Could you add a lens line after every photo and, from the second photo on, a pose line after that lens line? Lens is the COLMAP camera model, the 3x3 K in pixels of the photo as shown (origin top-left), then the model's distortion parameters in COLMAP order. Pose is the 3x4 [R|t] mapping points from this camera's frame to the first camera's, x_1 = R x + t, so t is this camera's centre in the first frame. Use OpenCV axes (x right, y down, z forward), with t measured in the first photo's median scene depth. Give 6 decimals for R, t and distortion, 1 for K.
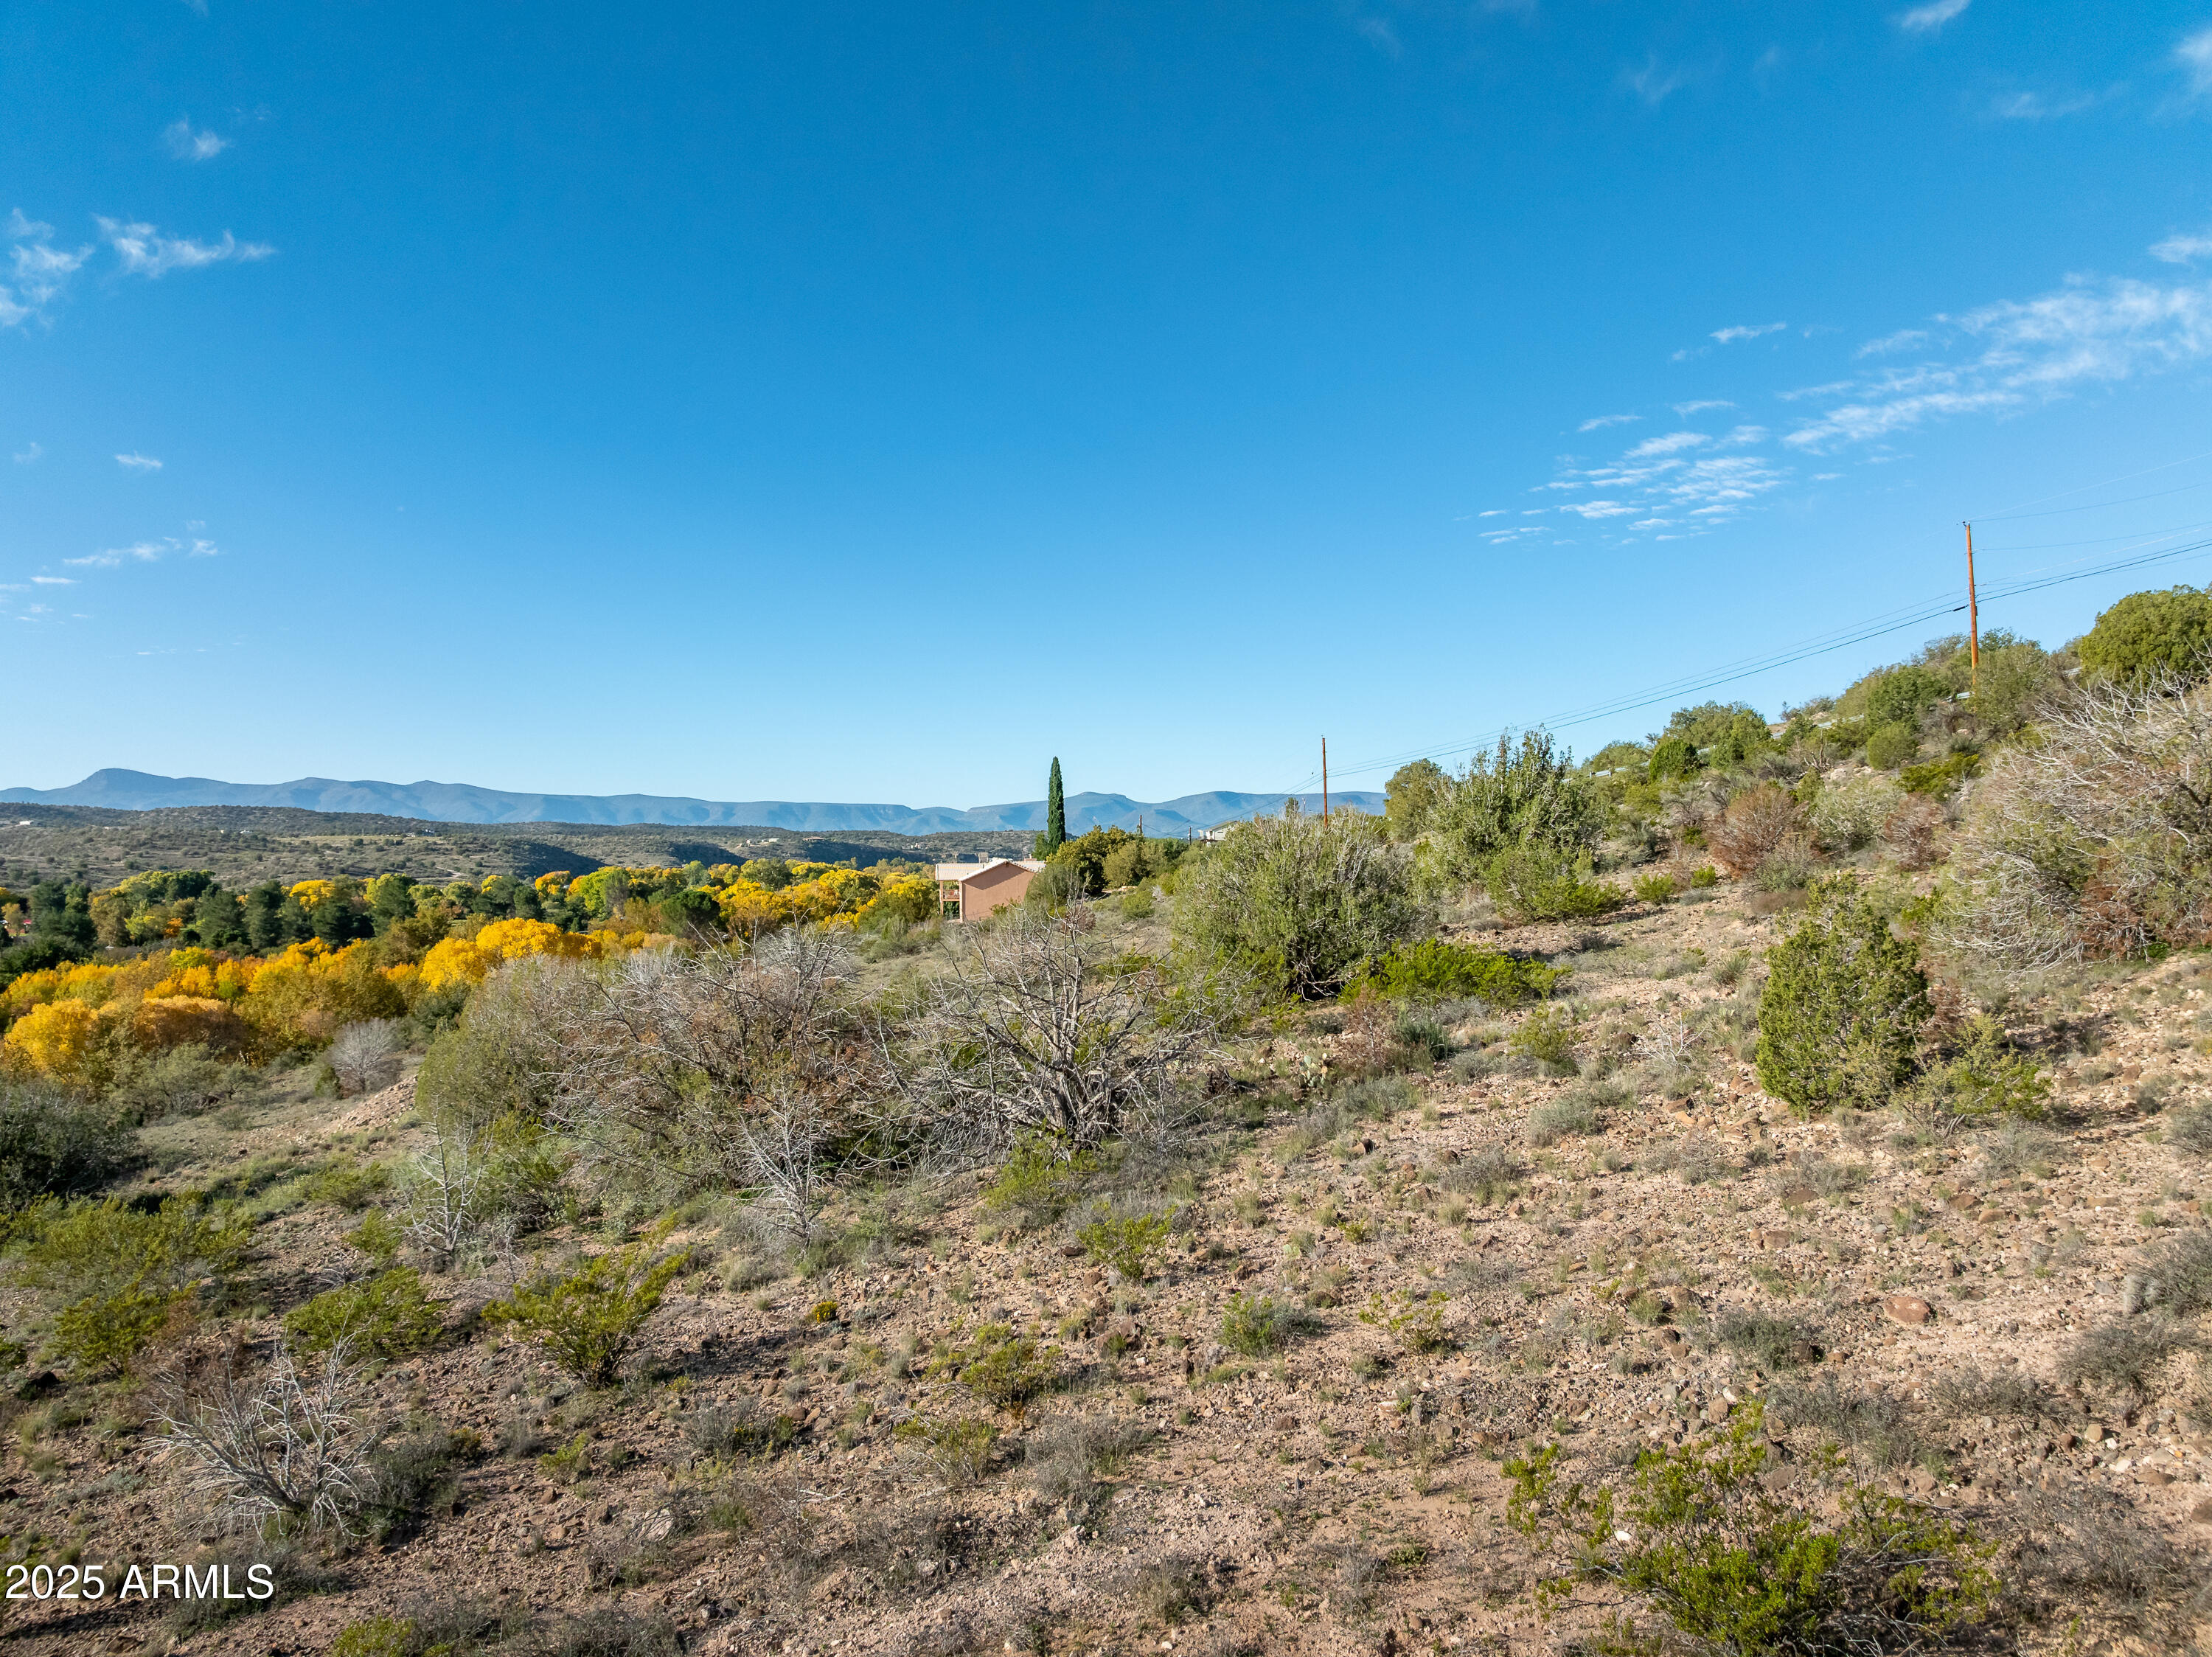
lens RADIAL K [[1555.9, 0, 1113.4], [0, 1555.9, 830.1], [0, 0, 1]] dist [-0.027374, -0.011635]
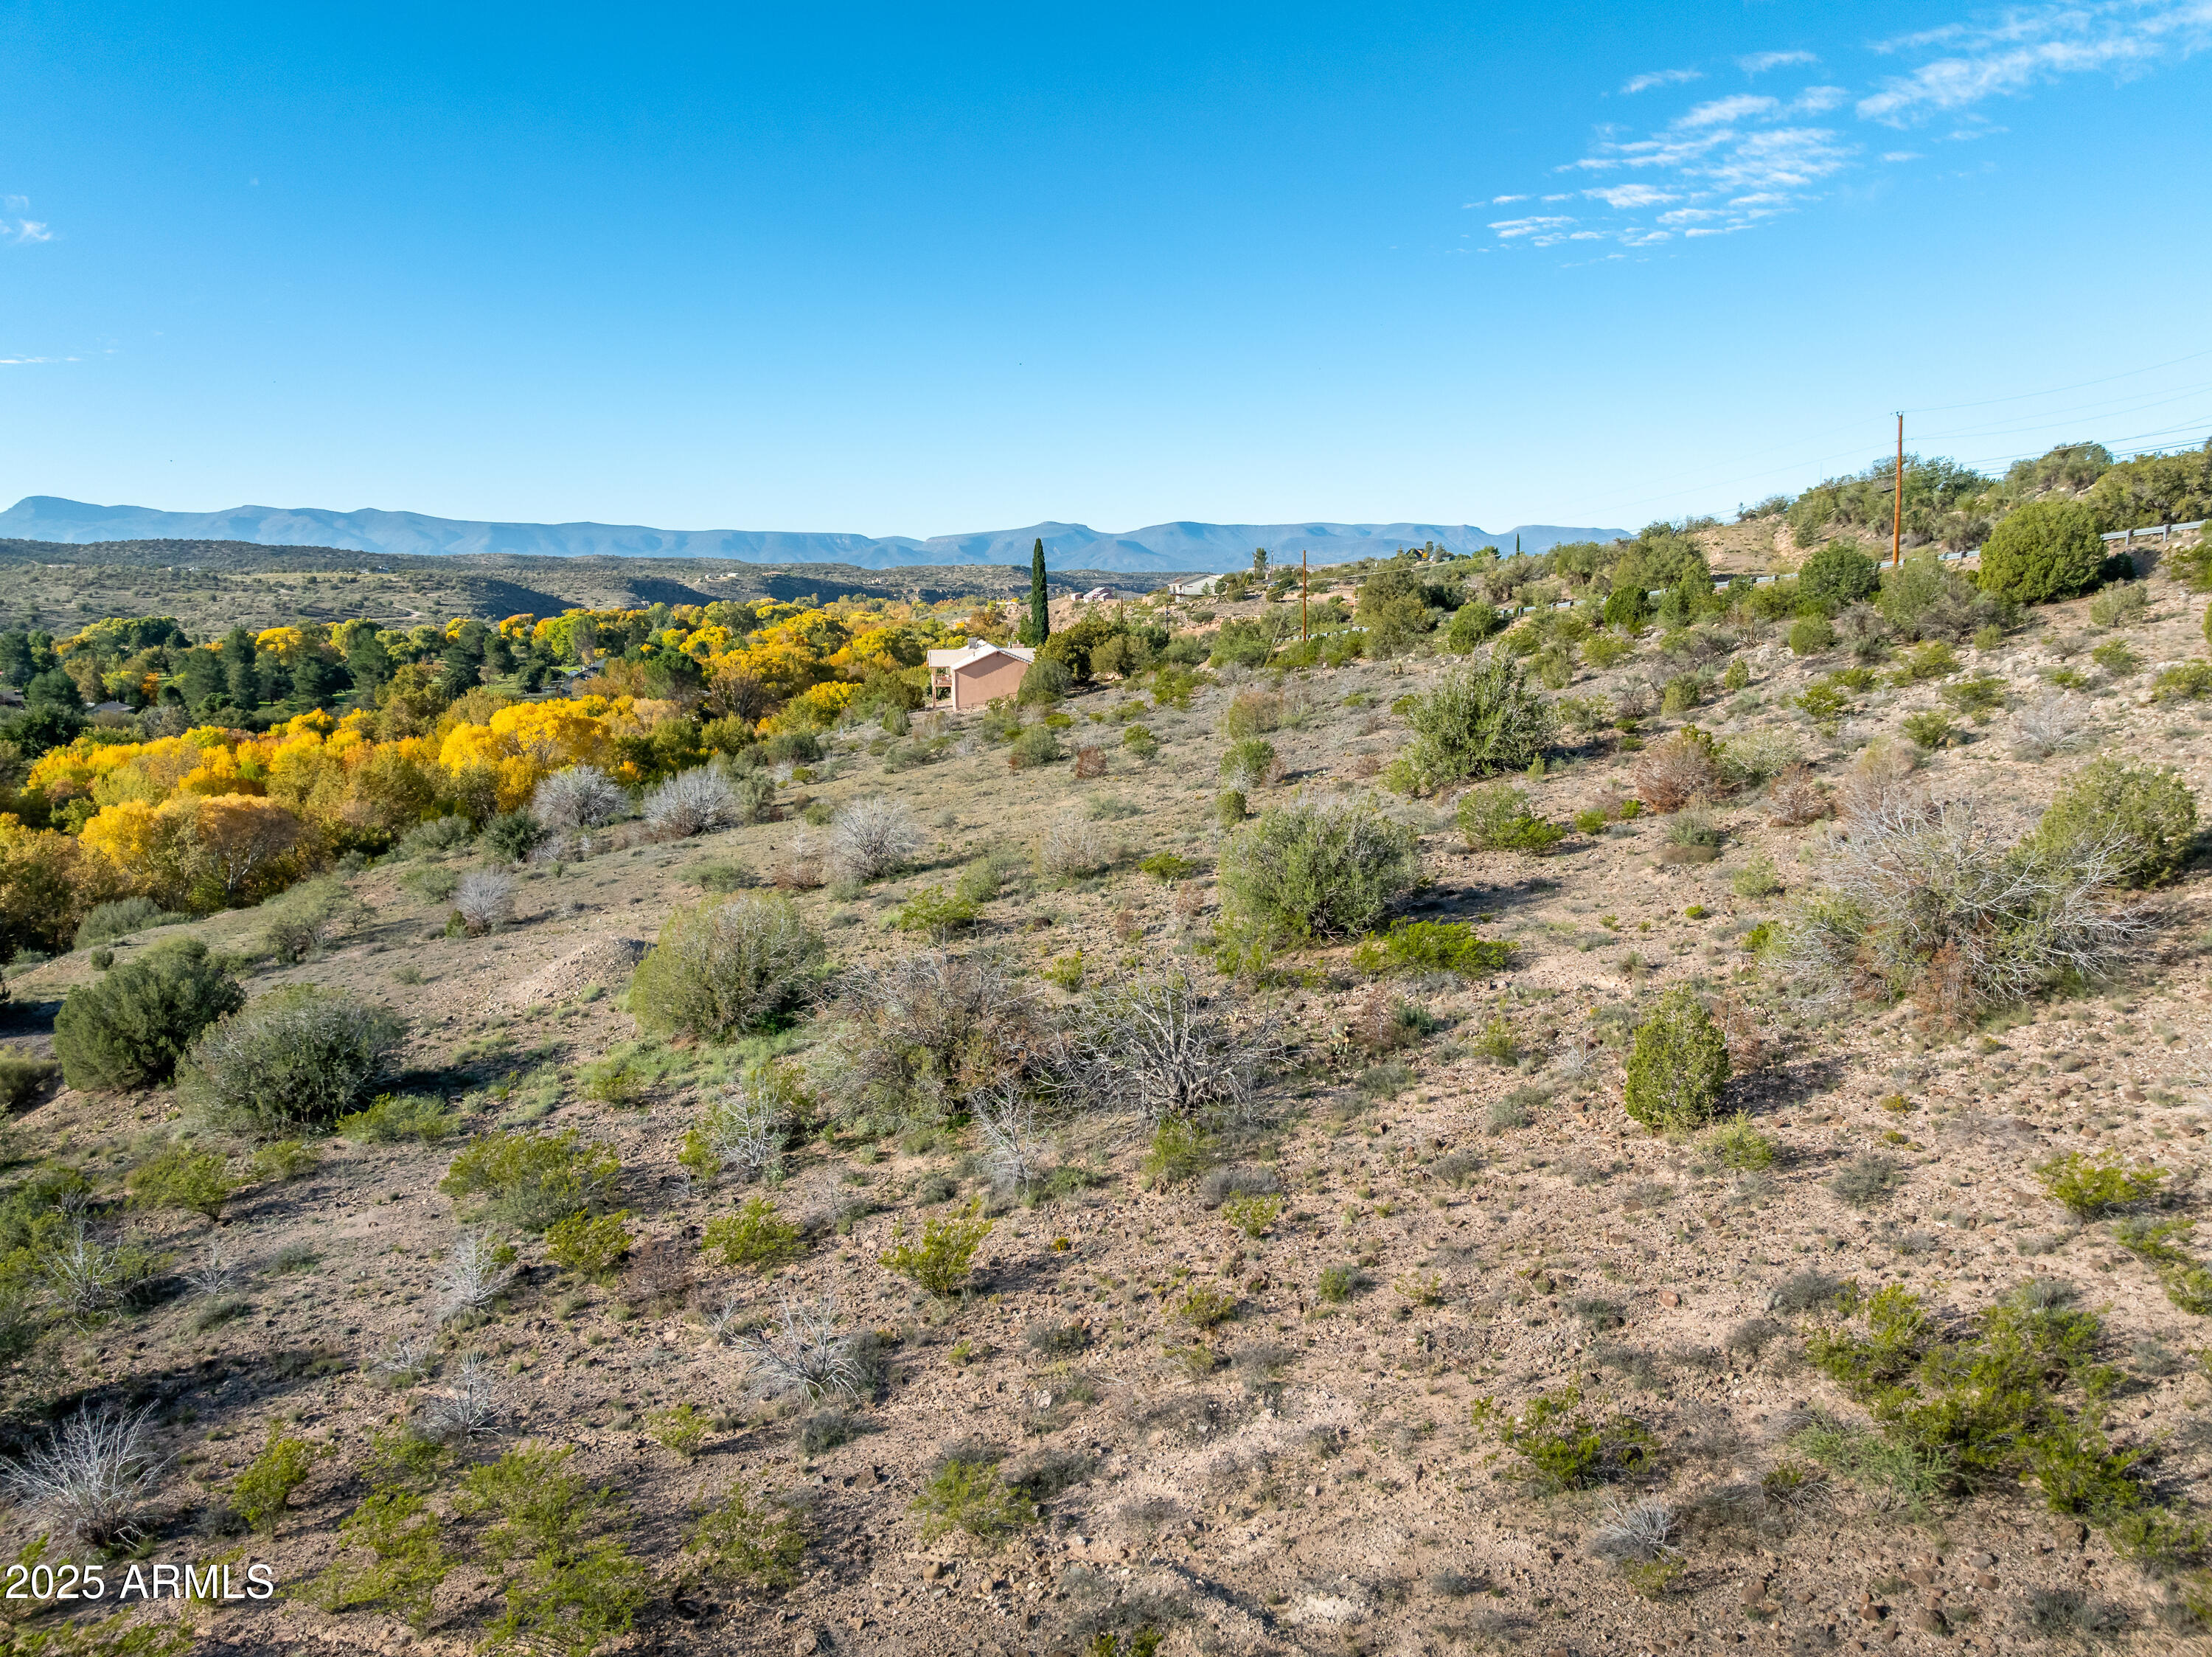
lens RADIAL K [[1555.9, 0, 1113.4], [0, 1555.9, 830.1], [0, 0, 1]] dist [-0.027374, -0.011635]
pose [[0.999667, 0.000584, 0.025791, -0.142986], [-0.005005, 0.985137, 0.171700, -0.342039], [-0.025307, -0.171772, 0.984812, -0.469896]]
